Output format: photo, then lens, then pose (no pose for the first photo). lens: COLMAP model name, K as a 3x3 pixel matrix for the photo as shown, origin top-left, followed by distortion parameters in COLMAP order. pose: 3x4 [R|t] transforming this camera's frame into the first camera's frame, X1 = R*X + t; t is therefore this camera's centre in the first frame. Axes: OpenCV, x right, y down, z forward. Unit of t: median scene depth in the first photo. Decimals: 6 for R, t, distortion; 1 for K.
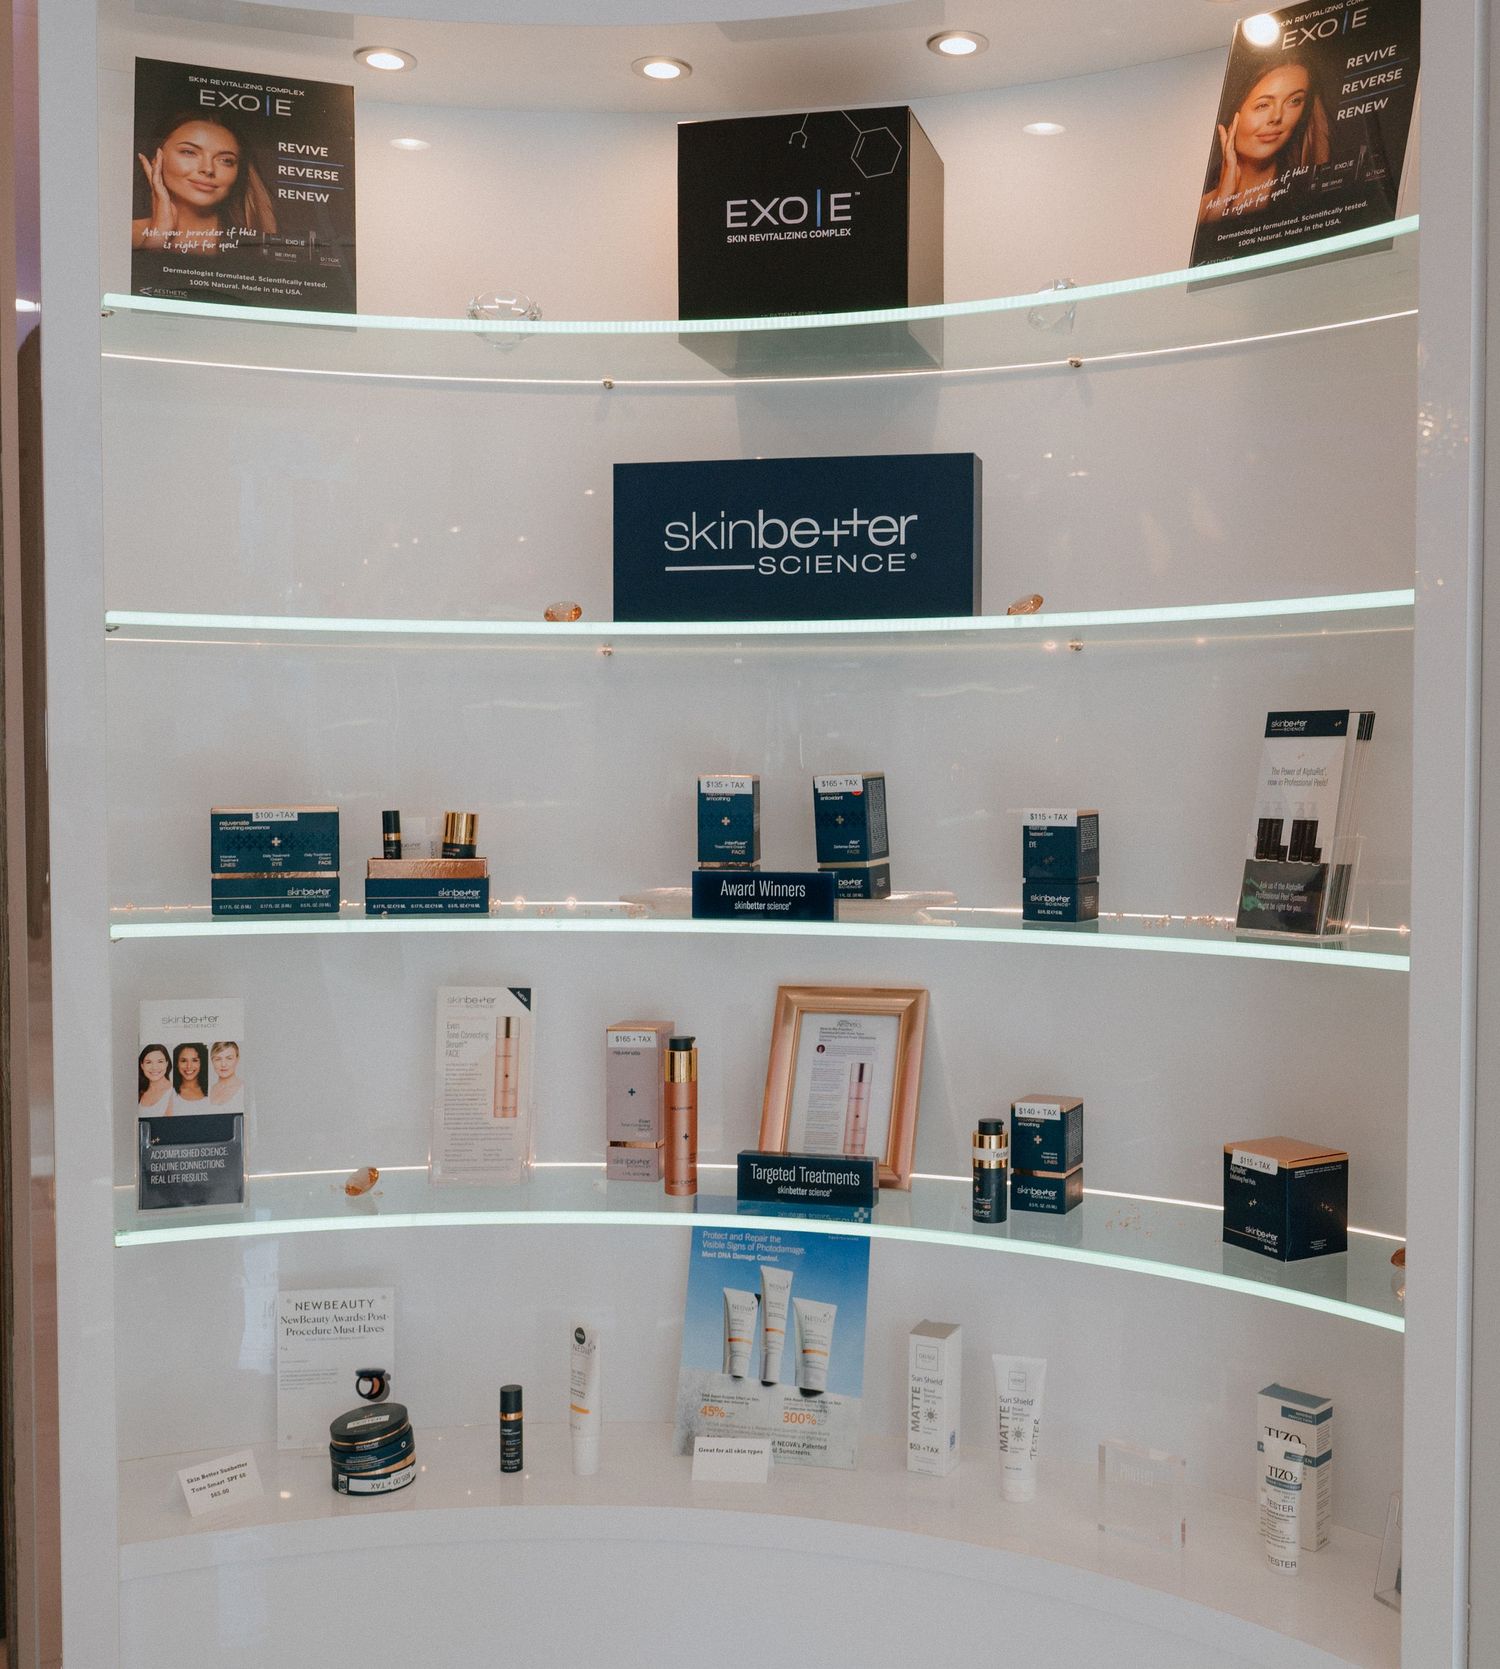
lens RADIAL K [[2075.3, 0, 750.0], [0, 2075.3, 834.5], [0, 0, 1]] dist [0.004289, 0.013439]
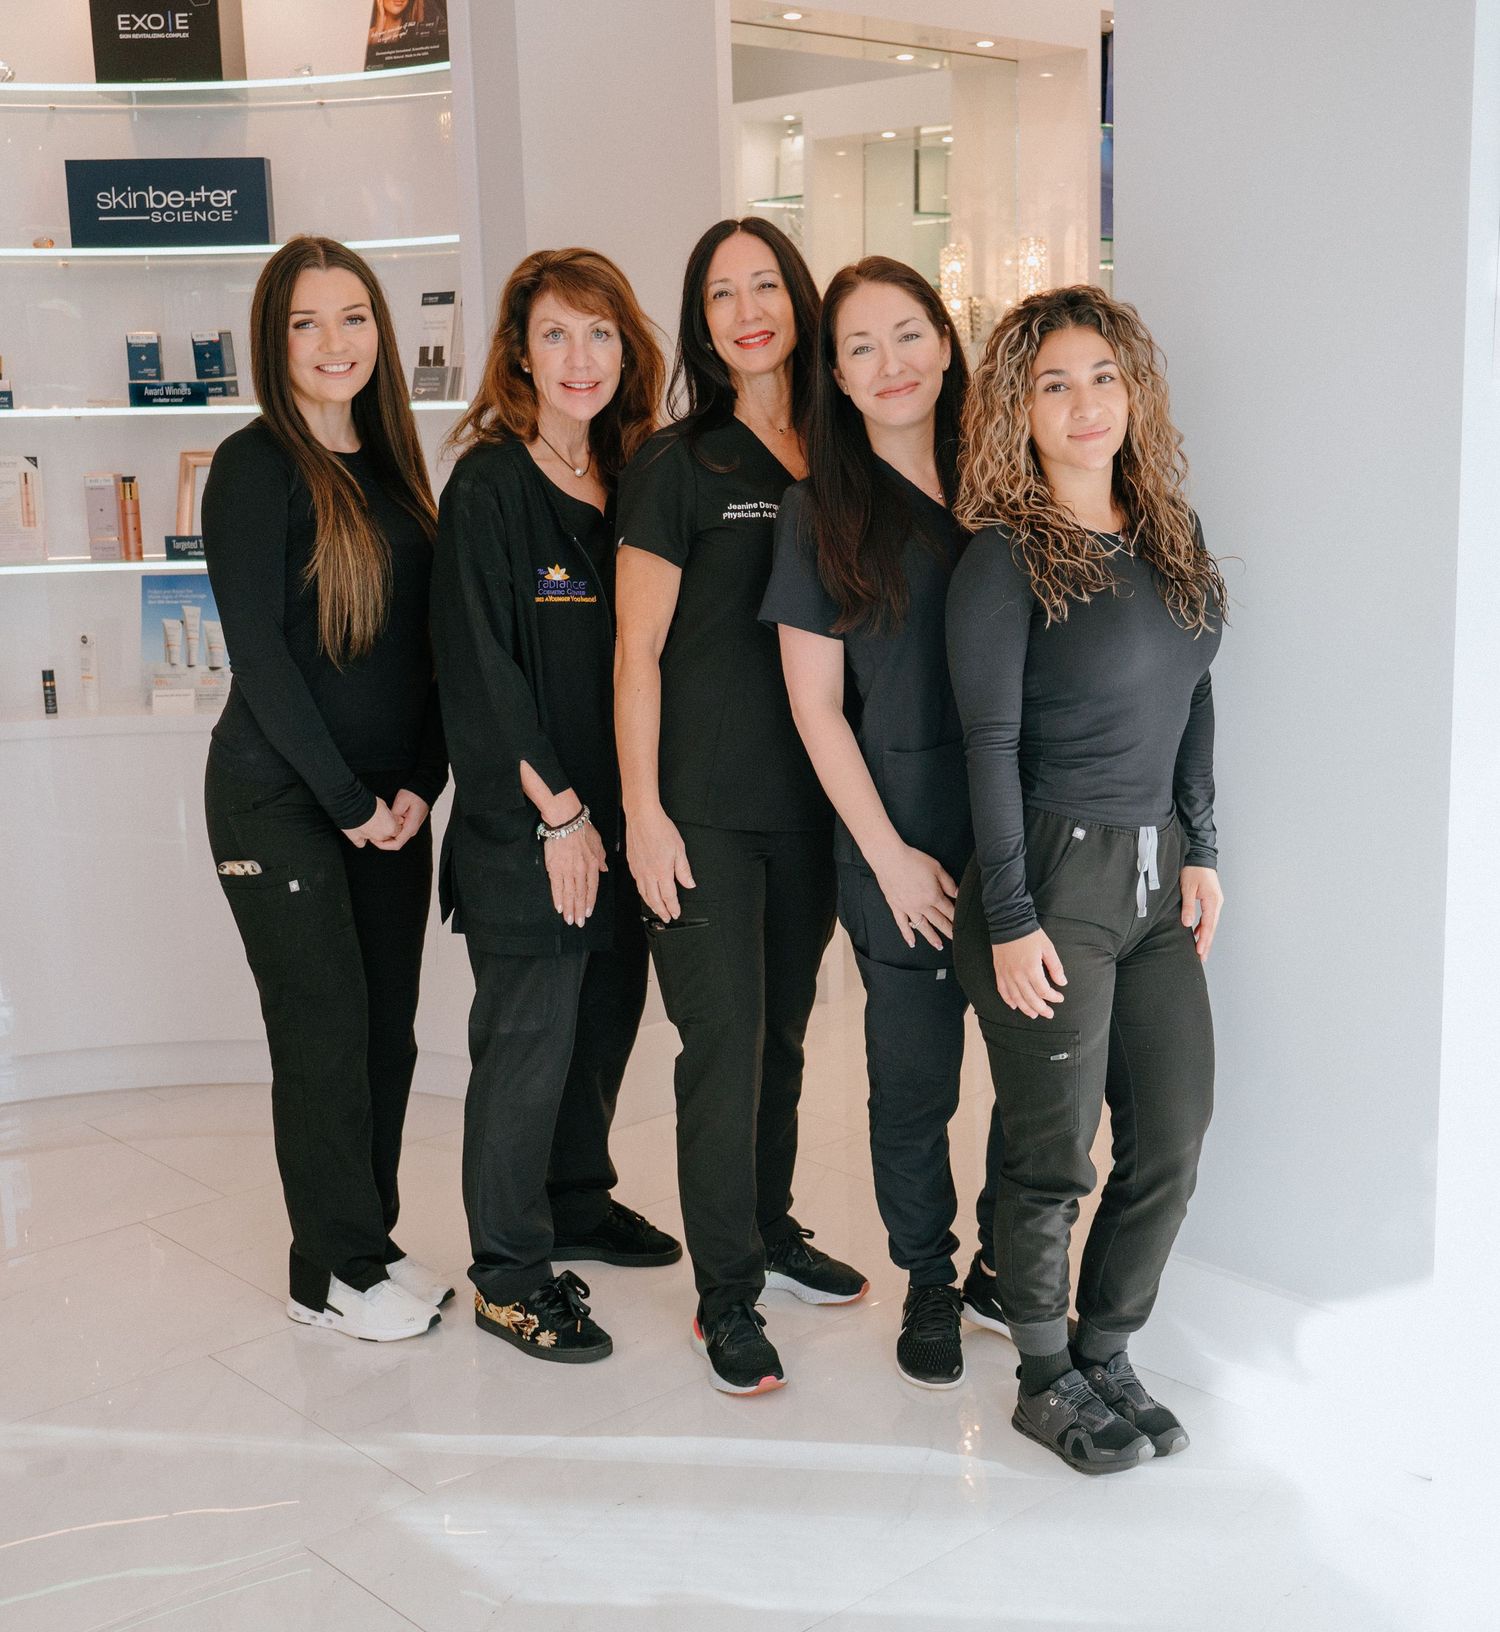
lens RADIAL K [[2213.5, 0, 830.5], [0, 2213.5, 780.5], [0, 0, 1]] dist [0.016872, -0.024389]
pose [[0.955720, -0.074595, 0.284666, -0.018068], [0.032355, 0.988111, 0.150302, 0.092631], [-0.292493, -0.134436, 0.946771, -1.150954]]
